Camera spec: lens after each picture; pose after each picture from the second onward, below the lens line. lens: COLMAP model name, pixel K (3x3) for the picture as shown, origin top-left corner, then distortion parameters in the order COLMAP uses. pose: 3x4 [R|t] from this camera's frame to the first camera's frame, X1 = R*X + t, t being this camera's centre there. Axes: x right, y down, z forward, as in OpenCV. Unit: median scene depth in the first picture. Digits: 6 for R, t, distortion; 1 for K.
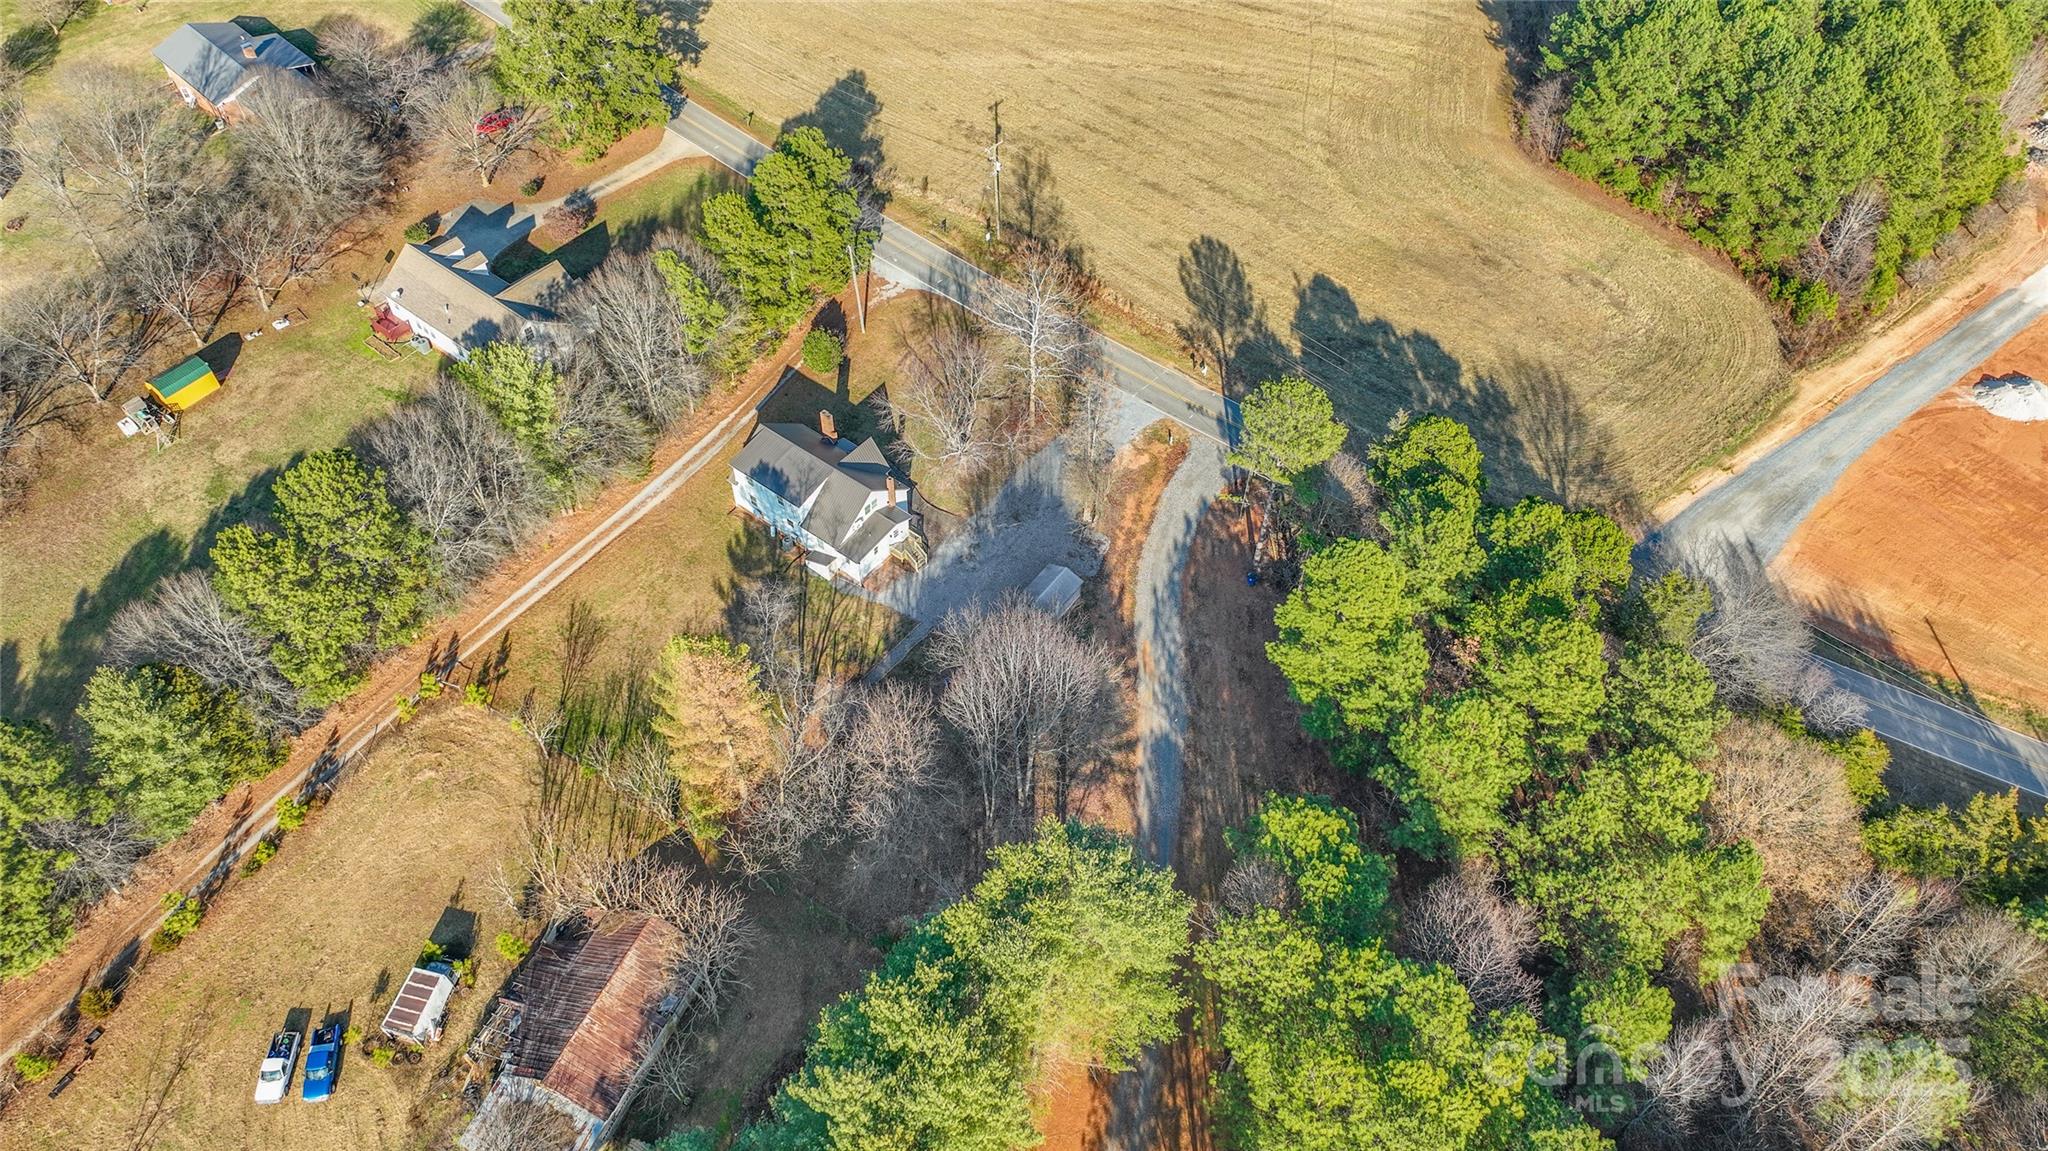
lens RADIAL K [[1450.9, 0, 1022.8], [0, 1450.9, 563.8], [0, 0, 1]] dist [-0.002646, 0.023074]
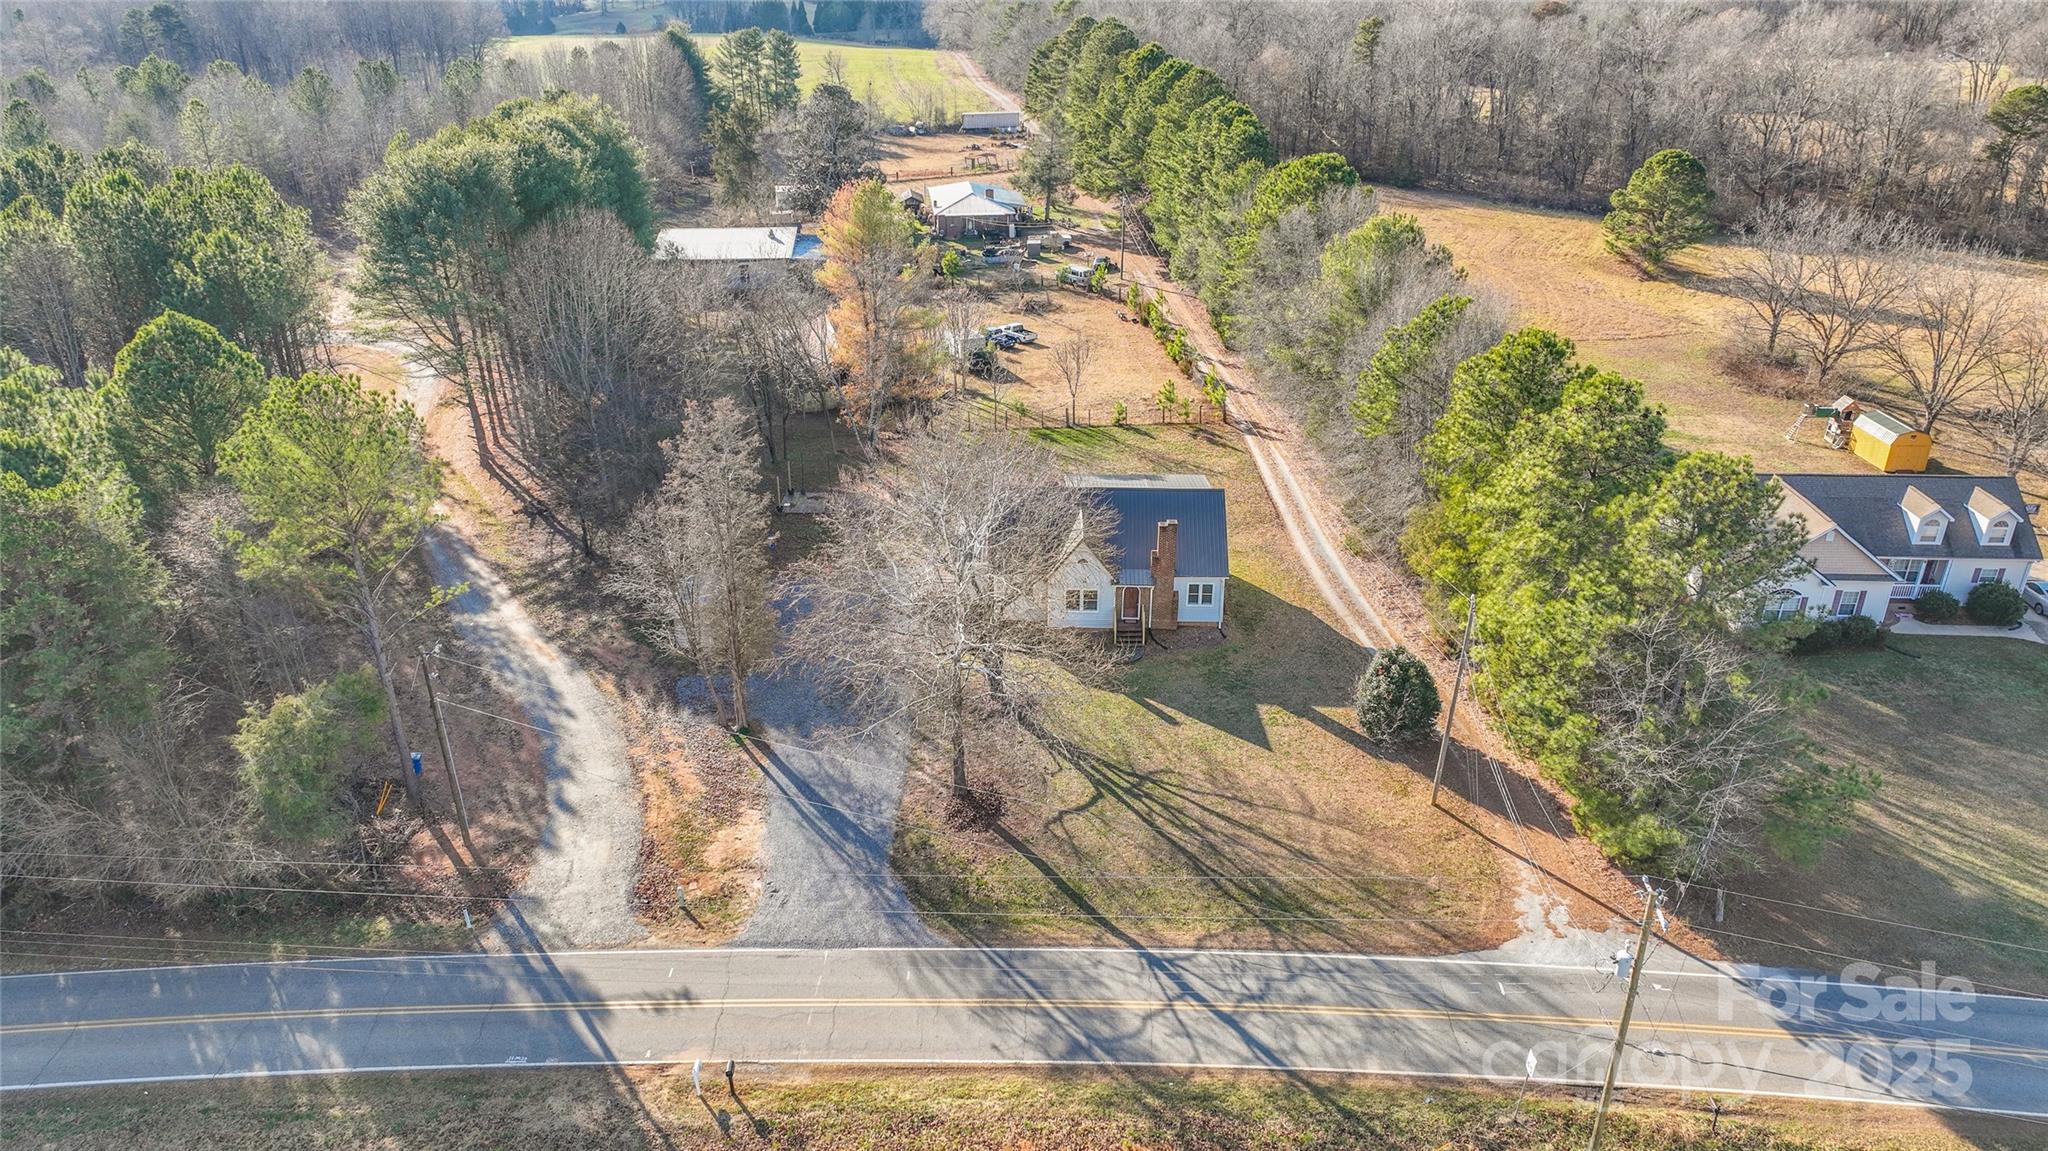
lens RADIAL K [[1439.8, 0, 1024.0], [0, 1439.8, 575.5], [0, 0, 1]] dist [0.007216, 0.000899]
pose [[-0.794594, 0.256066, -0.550501, 0.224858], [-0.453140, 0.353344, 0.818420, -0.504293], [0.404086, 0.899766, -0.164732, 0.979460]]
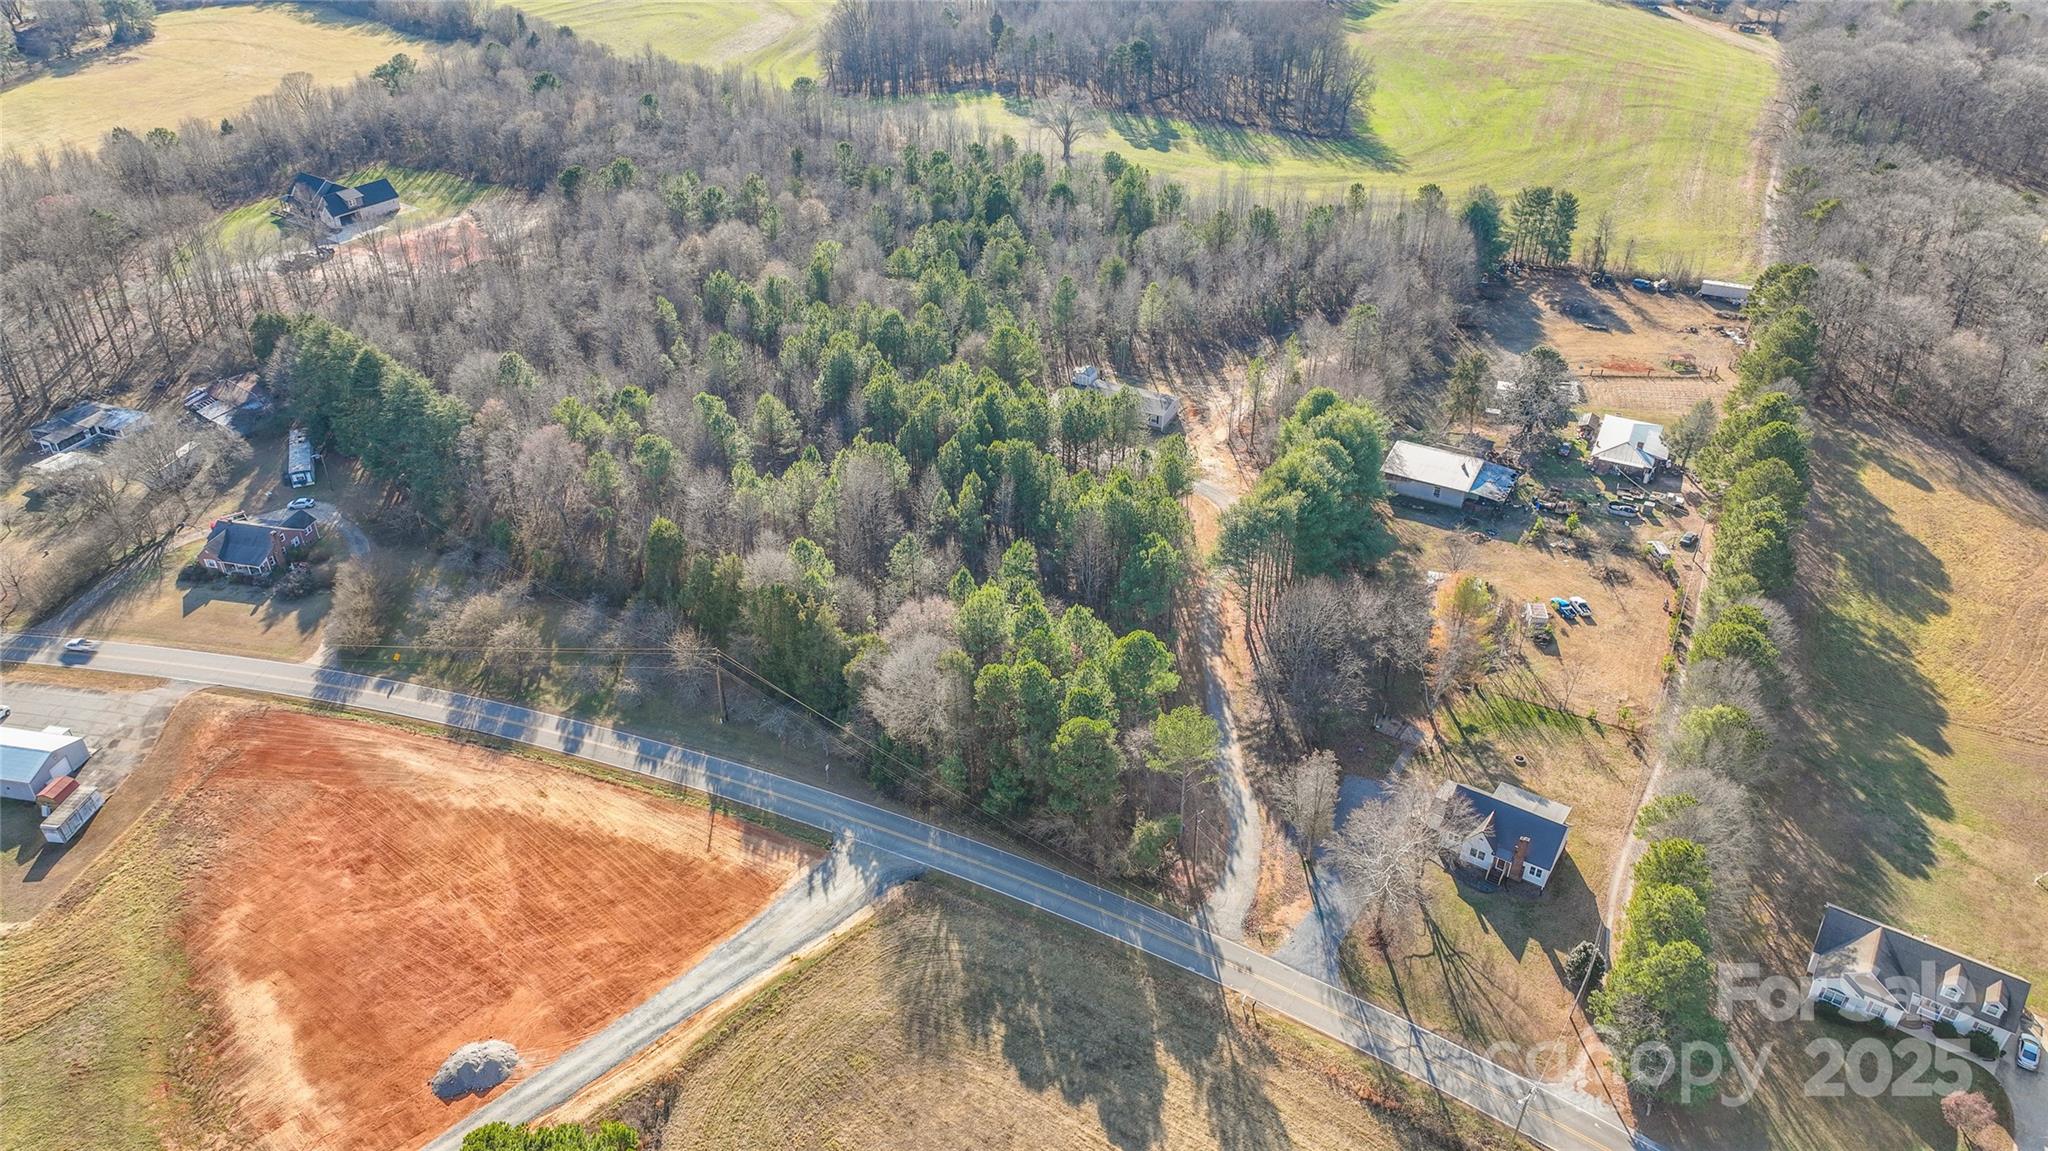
lens RADIAL K [[1450.9, 0, 1022.8], [0, 1450.9, 563.8], [0, 0, 1]] dist [-0.002646, 0.023074]
pose [[-0.996173, 0.040811, -0.077286, 0.360809], [-0.069686, 0.162835, 0.984189, -1.246601], [0.052751, 0.985809, -0.159368, 0.841181]]
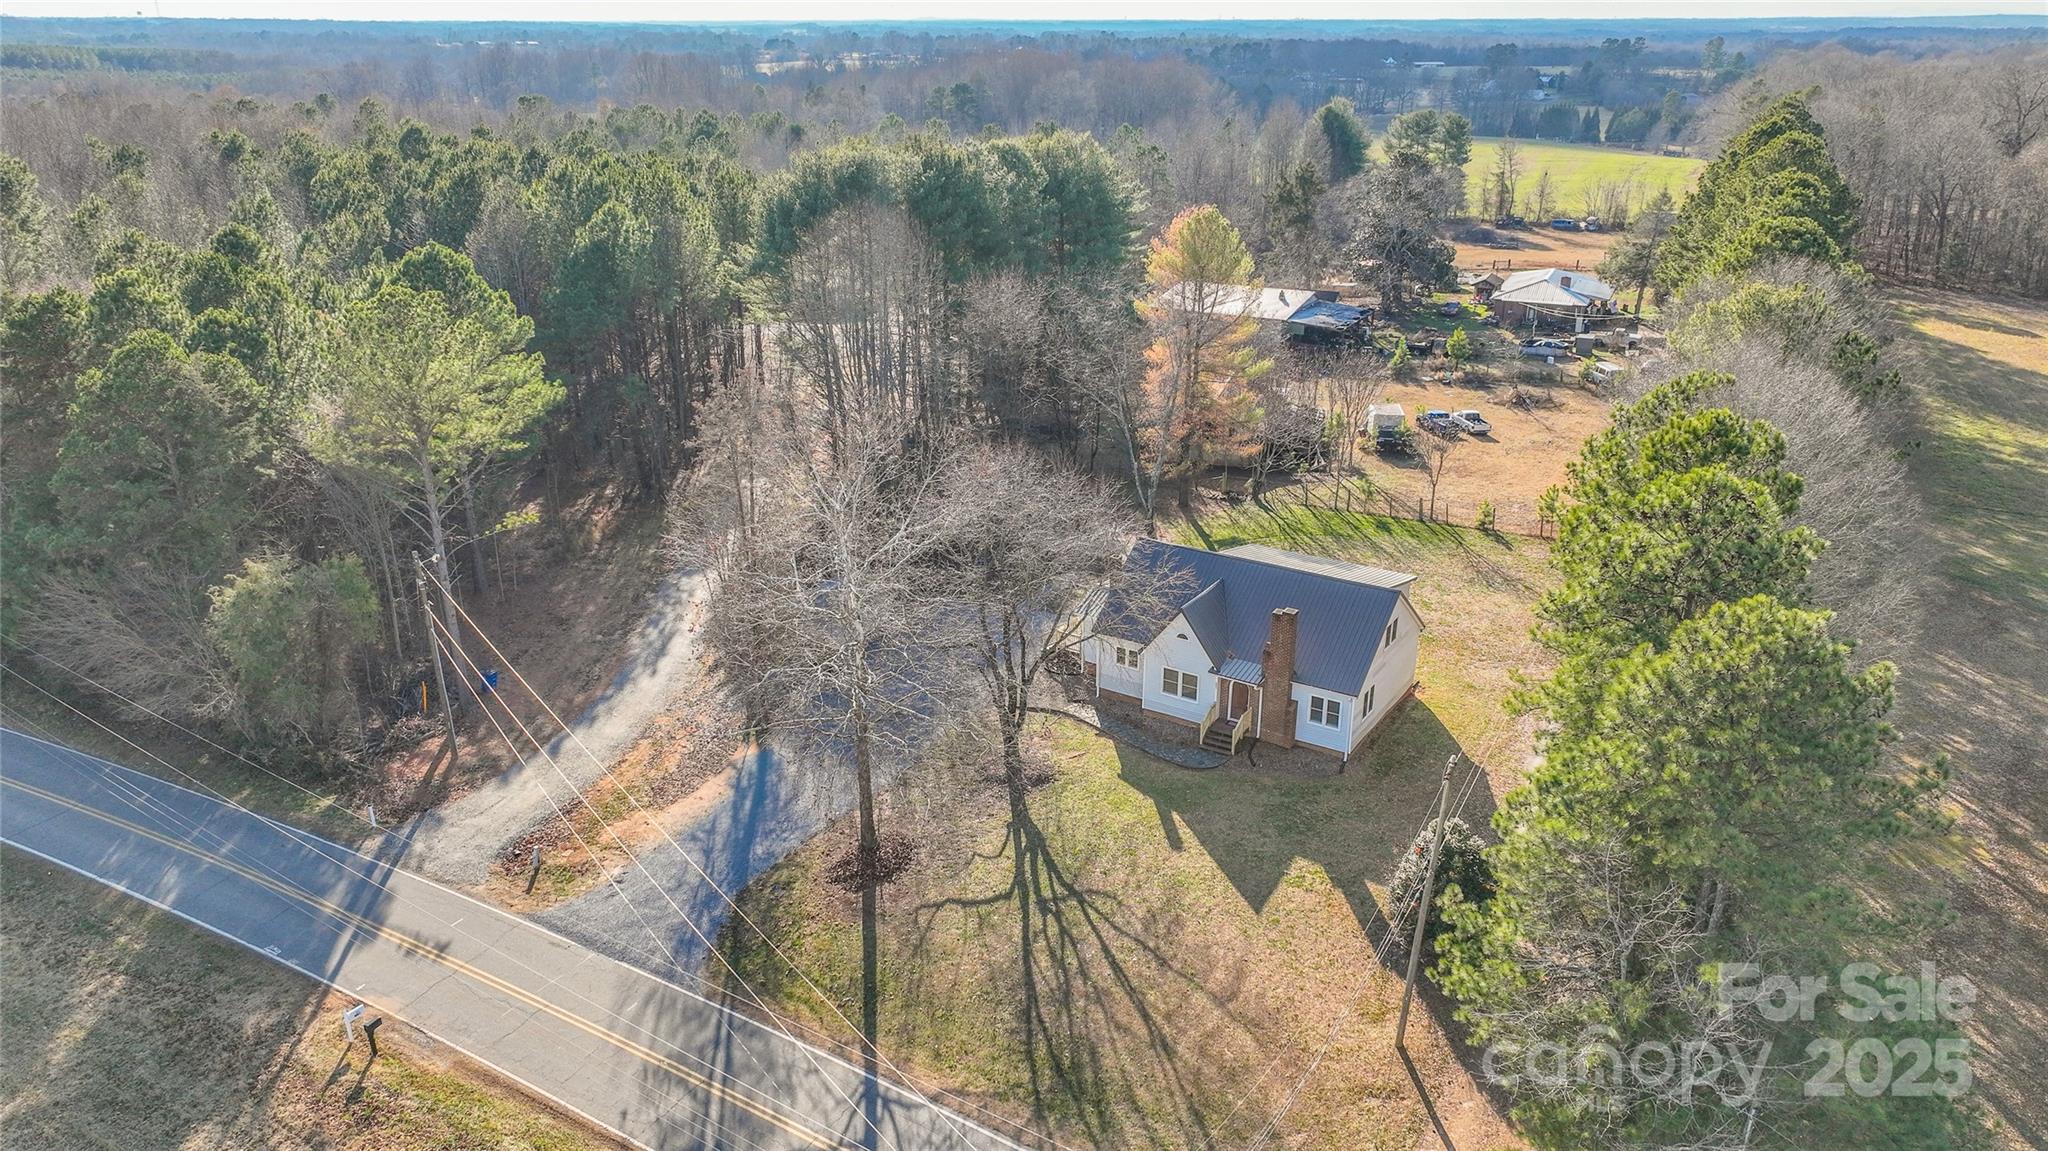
lens RADIAL K [[1450.9, 0, 1022.8], [0, 1450.9, 563.8], [0, 0, 1]] dist [-0.002646, 0.023074]
pose [[-0.994261, 0.034860, -0.101147, 0.000393], [-0.081521, 0.365402, 0.927273, -0.495499], [0.069284, 0.930197, -0.360463, 1.032858]]
